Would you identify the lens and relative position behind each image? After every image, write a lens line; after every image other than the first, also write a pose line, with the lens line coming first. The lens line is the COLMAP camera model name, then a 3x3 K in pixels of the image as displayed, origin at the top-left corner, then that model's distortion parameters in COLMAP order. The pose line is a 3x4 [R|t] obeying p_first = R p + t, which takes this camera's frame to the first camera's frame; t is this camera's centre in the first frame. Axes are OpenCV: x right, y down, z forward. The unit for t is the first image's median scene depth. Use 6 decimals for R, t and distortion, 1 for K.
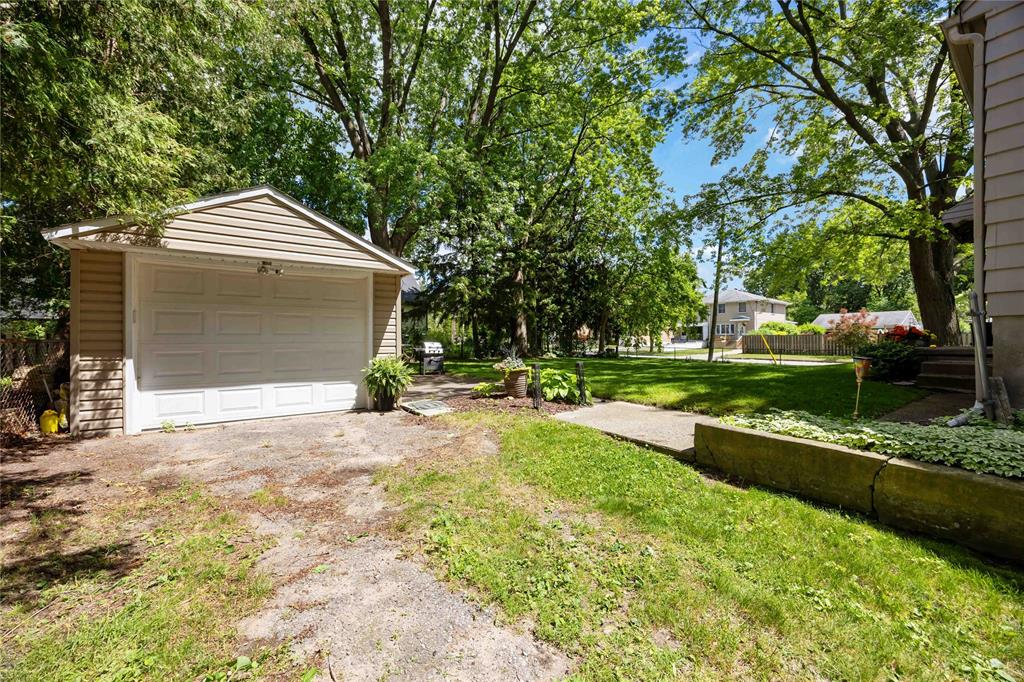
lens RADIAL K [[380.4, 0, 516.7], [0, 380.4, 337.0], [0, 0, 1]] dist [0.000826, 0.000066]
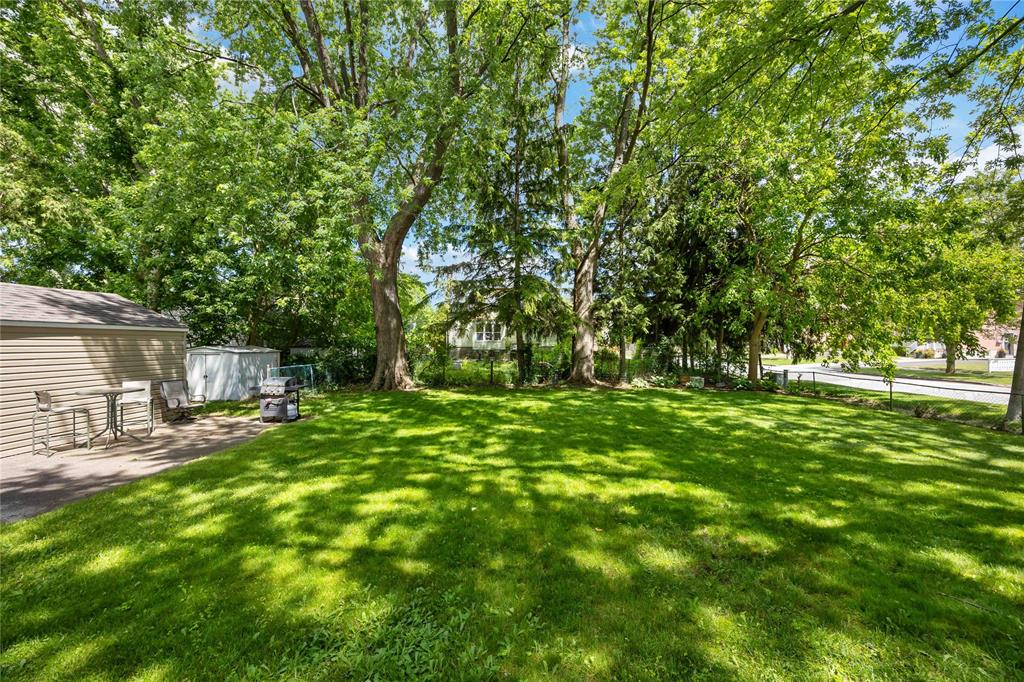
lens RADIAL K [[380.4, 0, 516.7], [0, 380.4, 337.0], [0, 0, 1]] dist [0.000826, 0.000066]
pose [[0.823104, -0.019478, -0.567557, 0.394330], [0.014071, 0.999804, -0.013906, -0.033024], [0.567717, 0.003460, 0.823217, 0.454589]]
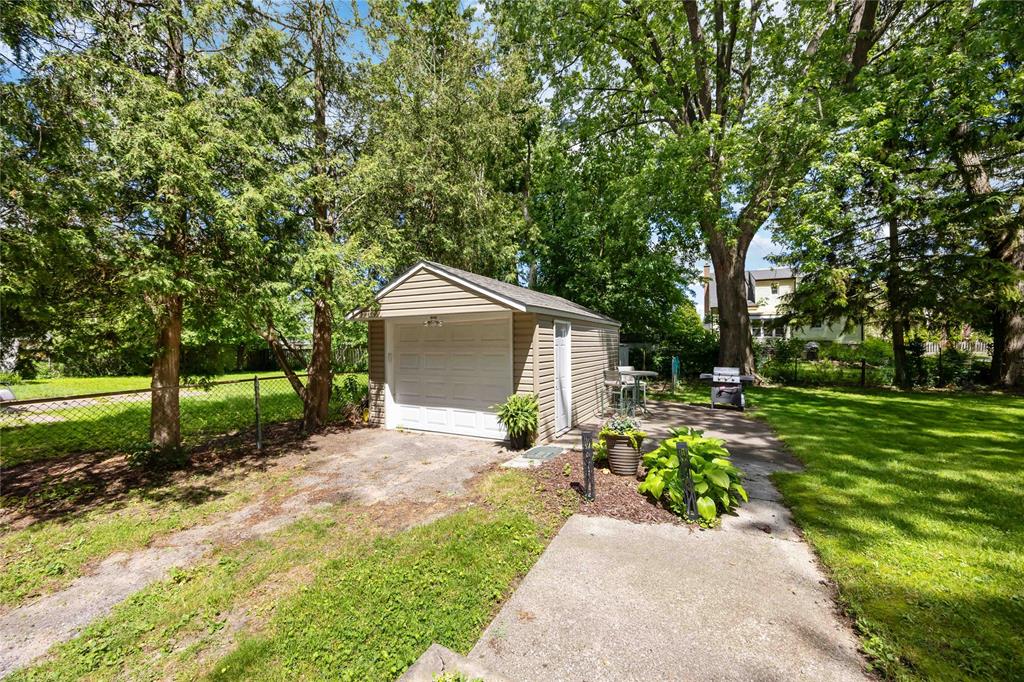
lens RADIAL K [[387.2, 0, 515.4], [0, 387.2, 341.3], [0, 0, 1]] dist [-0.001354, -0.000201]
pose [[0.490225, -0.006319, -0.871573, 0.179217], [0.007054, 0.999970, -0.003283, -0.028393], [0.871567, -0.004539, 0.490255, 0.160841]]
